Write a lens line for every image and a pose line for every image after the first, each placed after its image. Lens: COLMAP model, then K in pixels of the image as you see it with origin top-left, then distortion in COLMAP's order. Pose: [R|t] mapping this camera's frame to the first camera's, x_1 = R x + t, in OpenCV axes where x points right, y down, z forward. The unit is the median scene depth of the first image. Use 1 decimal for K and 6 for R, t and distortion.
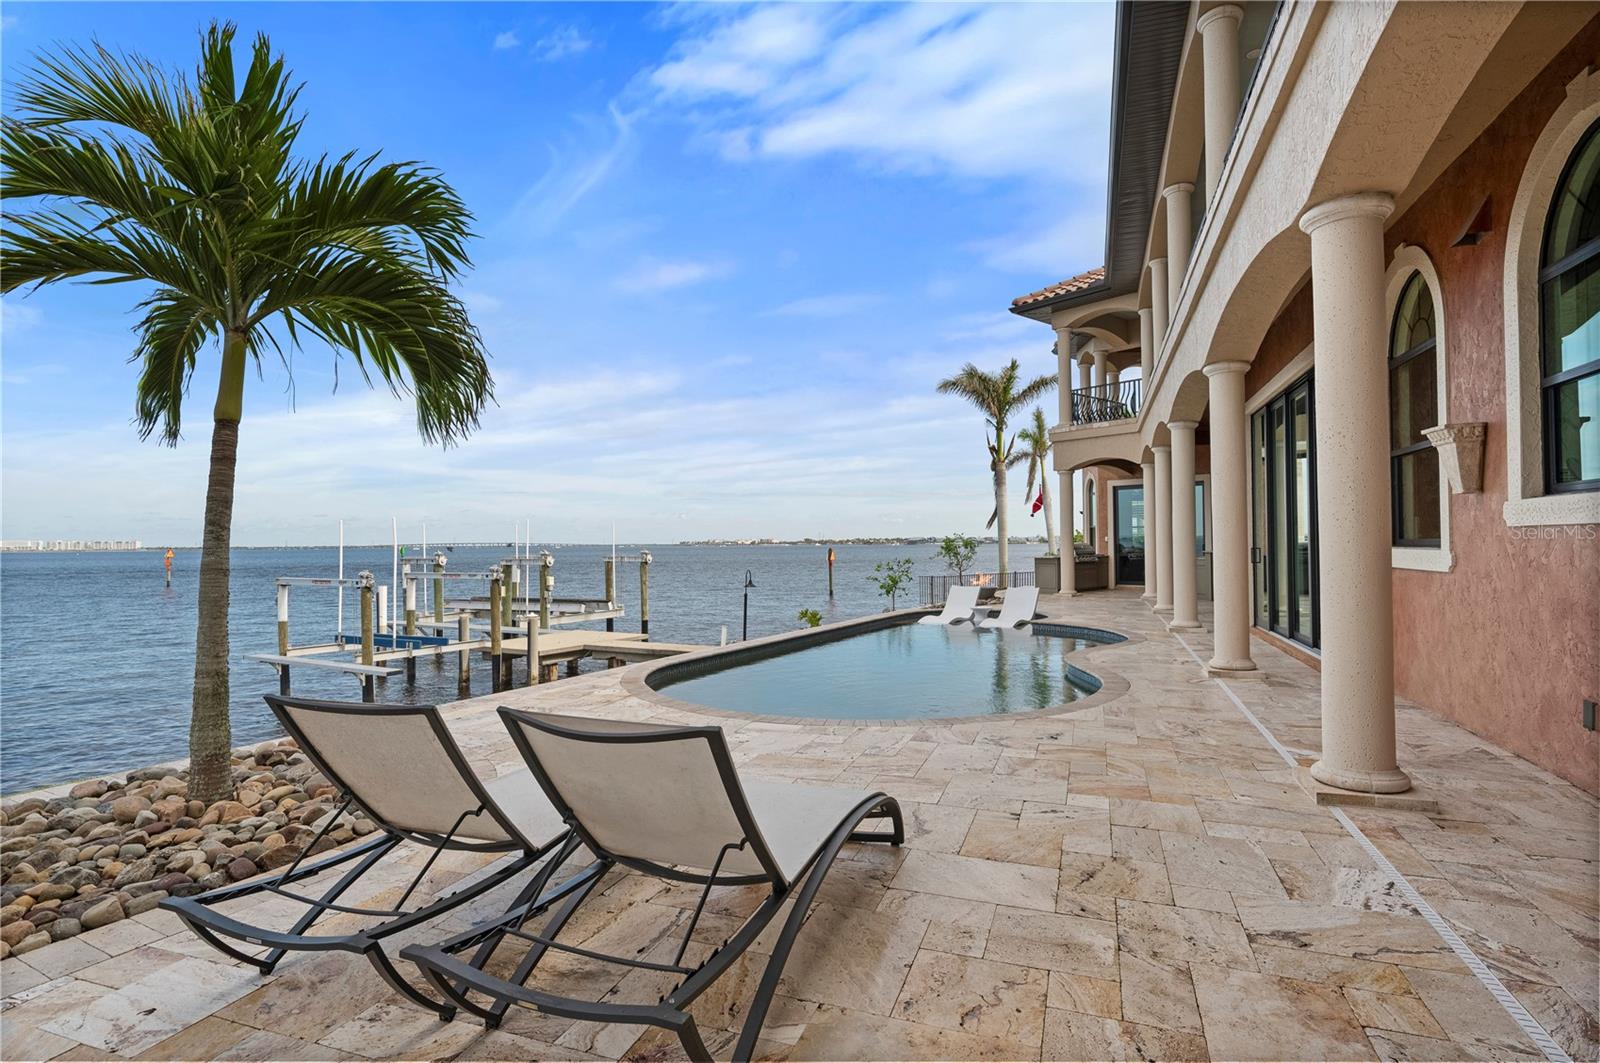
lens RADIAL K [[796.8, 0, 800.0], [0, 796.8, 531.5], [0, 0, 1]] dist [-0.005365, -0.000367]
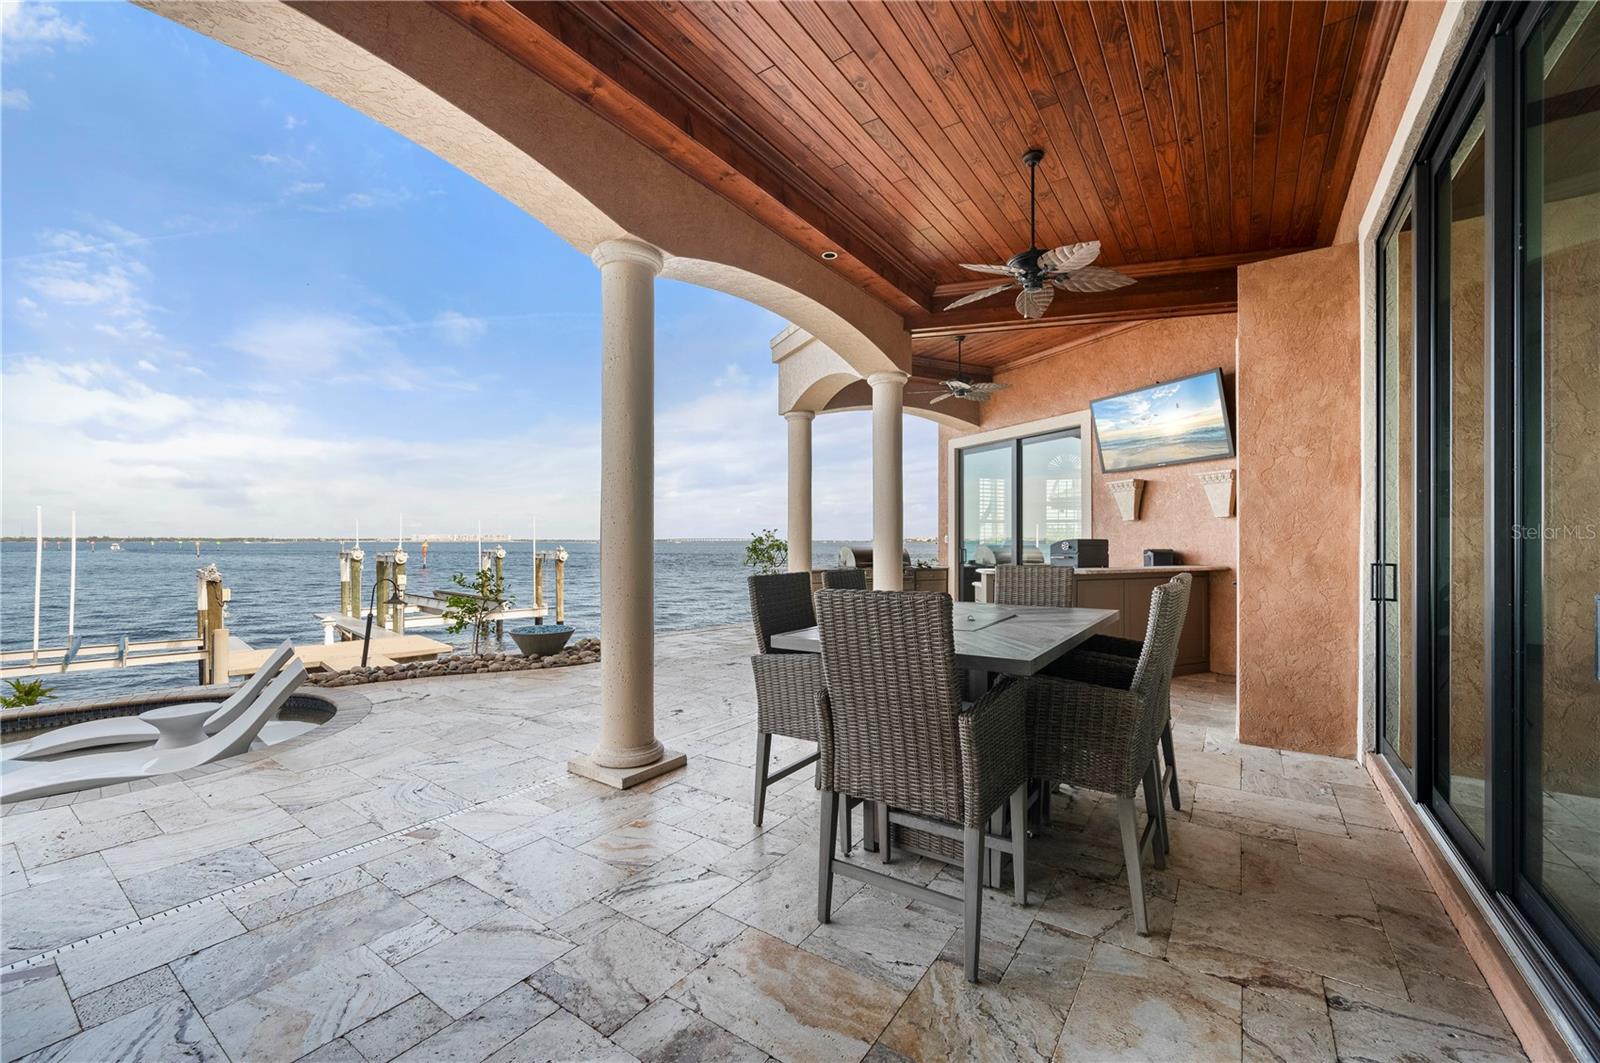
lens RADIAL K [[637.9, 0, 792.1], [0, 637.9, 568.3], [0, 0, 1]] dist [-0.001489, 0.000000]
pose [[0.961432, 0.022192, -0.274144, 0.296213], [-0.006298, 0.998255, 0.058722, 0.002962], [0.274969, -0.054730, 0.959894, 0.377337]]
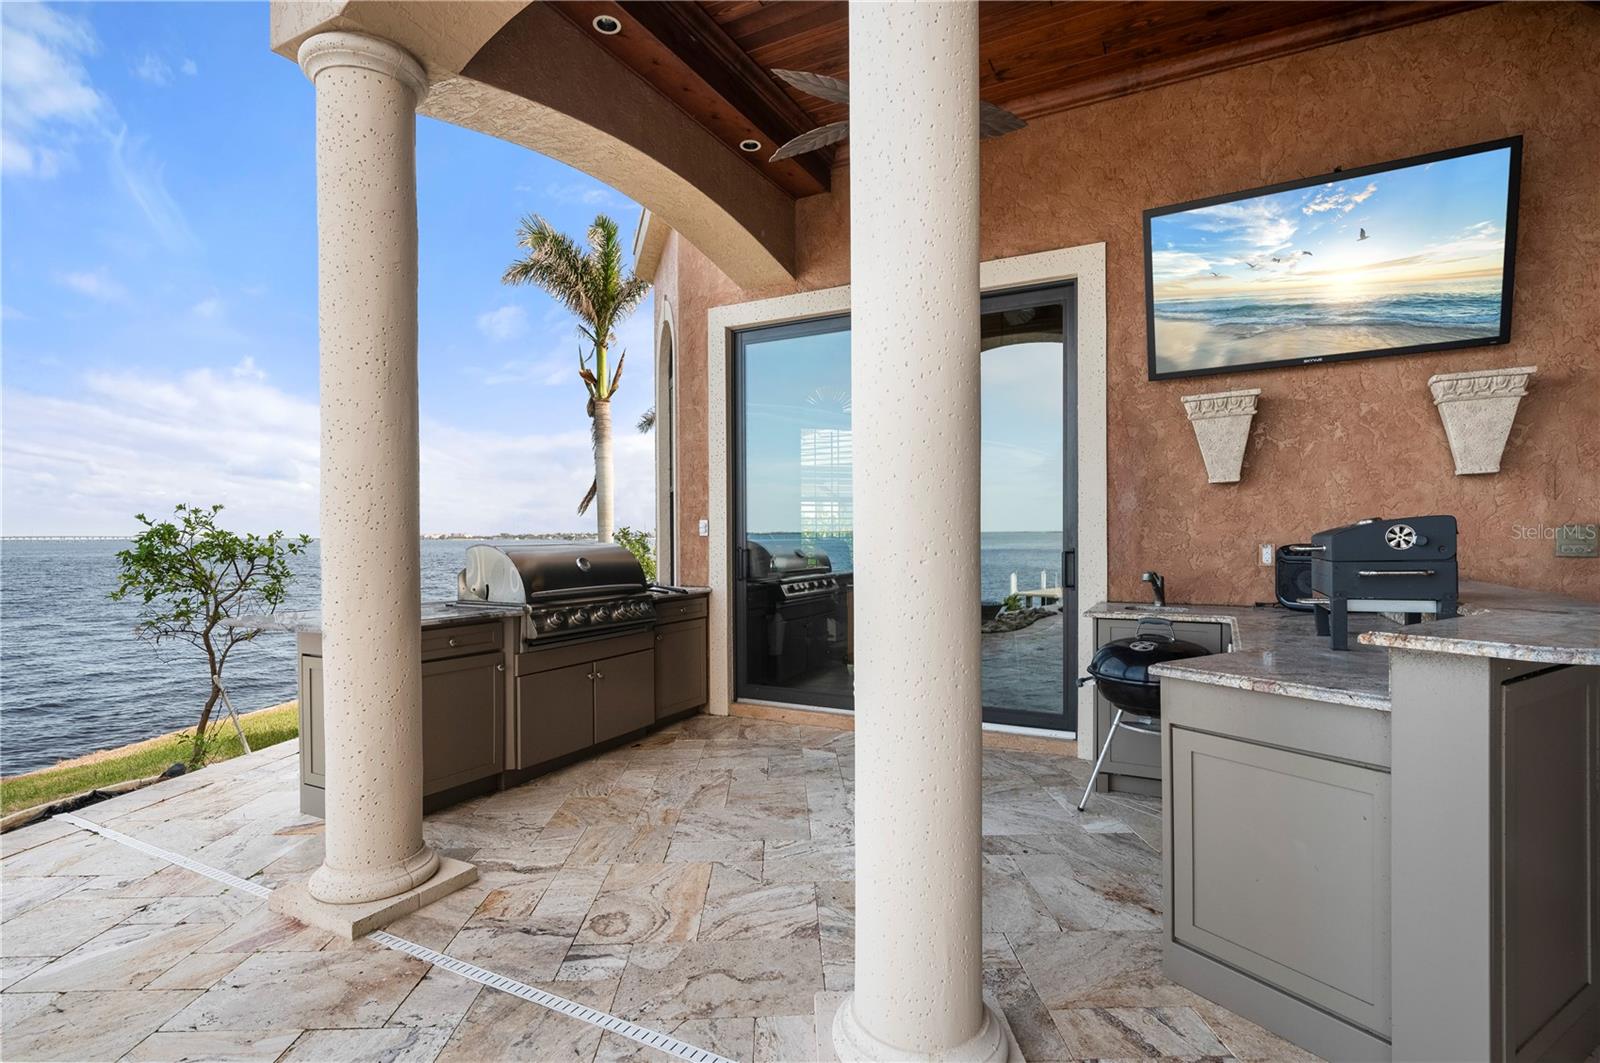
lens RADIAL K [[766.7, 0, 799.4], [0, 766.7, 556.2], [0, 0, 1]] dist [-0.001454, 0.000116]
pose [[0.930137, -0.004982, 0.367179, 0.234331], [-0.008973, 0.999301, 0.036289, 0.006828], [-0.367103, -0.037049, 0.929442, 0.547459]]
